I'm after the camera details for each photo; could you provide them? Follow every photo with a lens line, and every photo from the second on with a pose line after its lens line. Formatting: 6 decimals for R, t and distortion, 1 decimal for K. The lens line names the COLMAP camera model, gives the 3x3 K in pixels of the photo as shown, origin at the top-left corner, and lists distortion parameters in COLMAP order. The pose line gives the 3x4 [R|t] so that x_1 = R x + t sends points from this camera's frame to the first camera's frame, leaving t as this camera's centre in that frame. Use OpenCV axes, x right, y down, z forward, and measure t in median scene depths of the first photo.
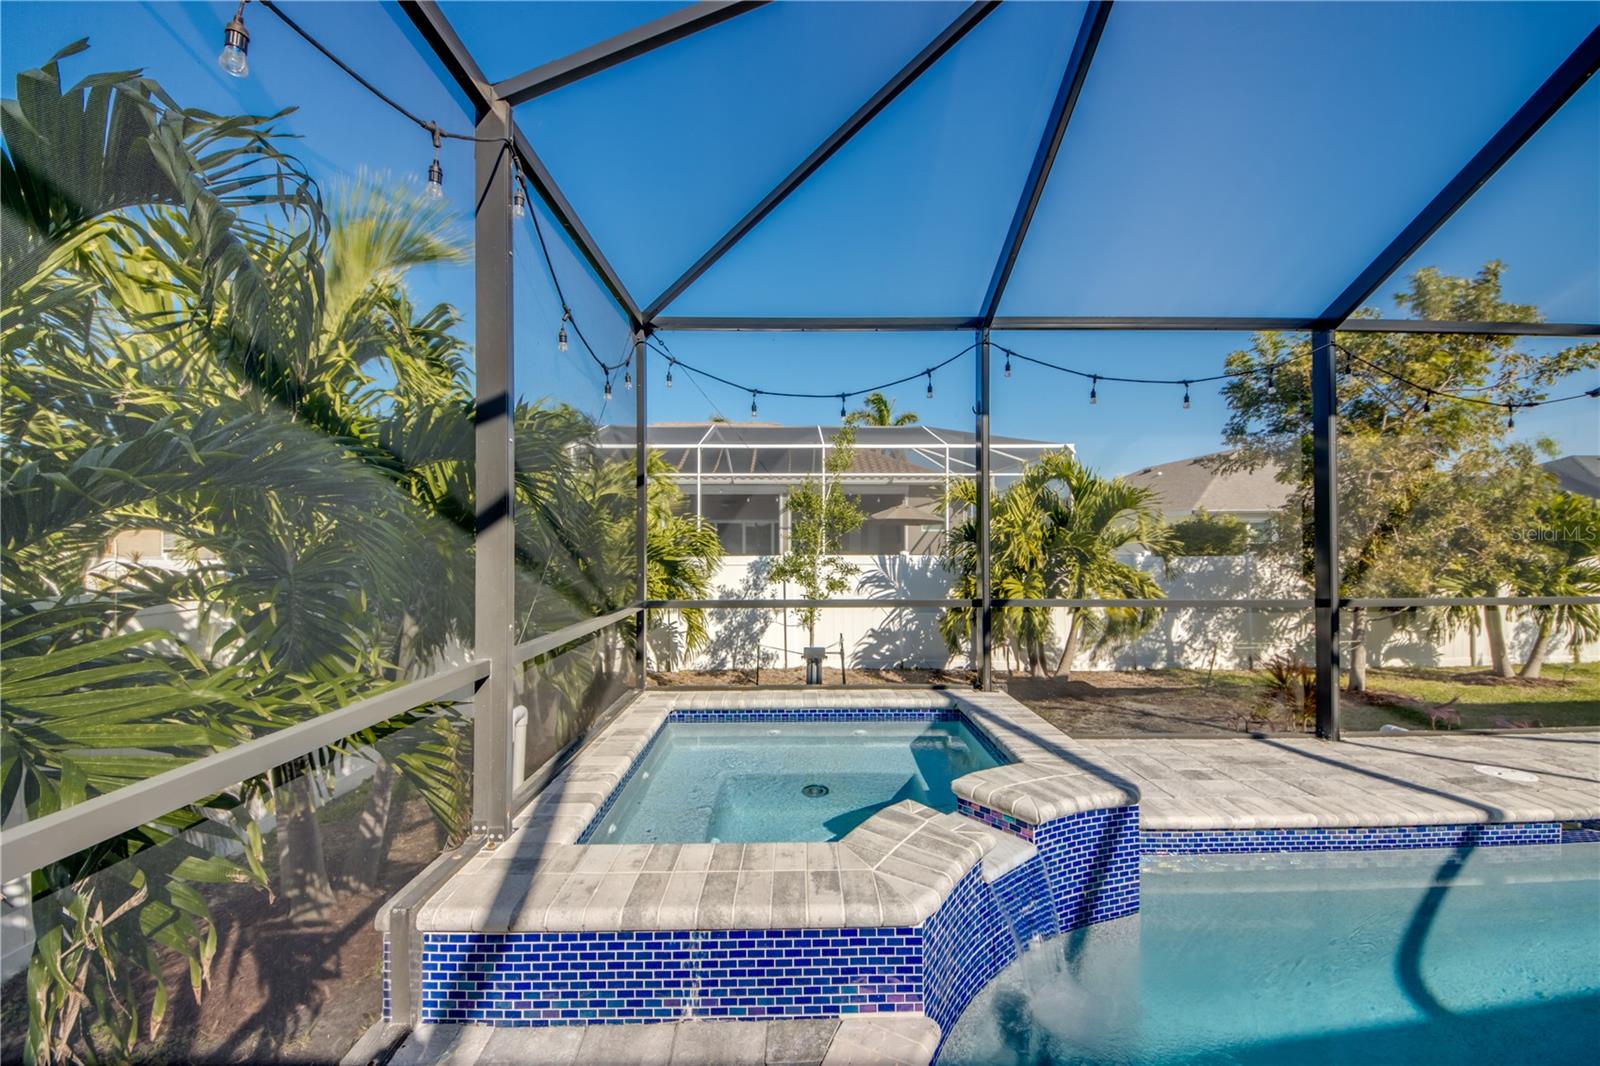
lens RADIAL K [[634.4, 0, 798.8], [0, 634.4, 539.7], [0, 0, 1]] dist [-0.000155, -0.009292]
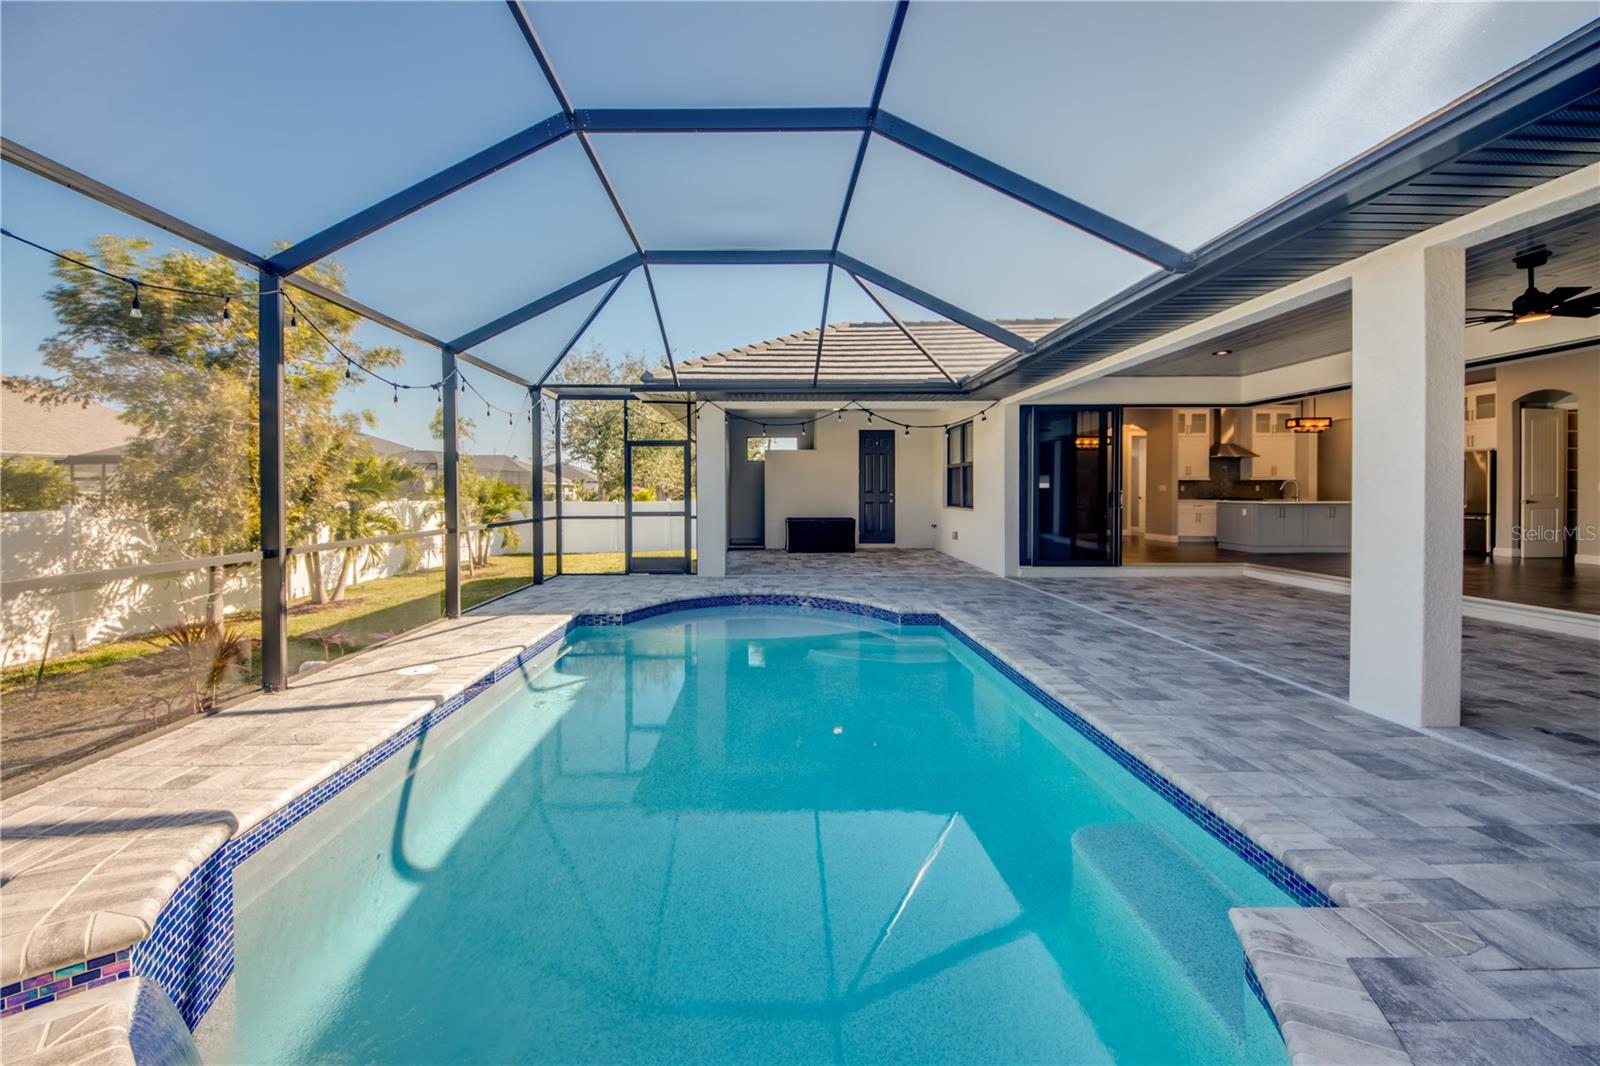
lens RADIAL K [[638.7, 0, 748.4], [0, 638.7, 501.7], [0, 0, 1]] dist [0.016033, -0.010153]
pose [[0.019647, -0.018920, 0.999628, -0.148196], [0.002270, 0.999819, 0.018879, 0.001448], [-0.999804, 0.001898, 0.019686, 0.234792]]
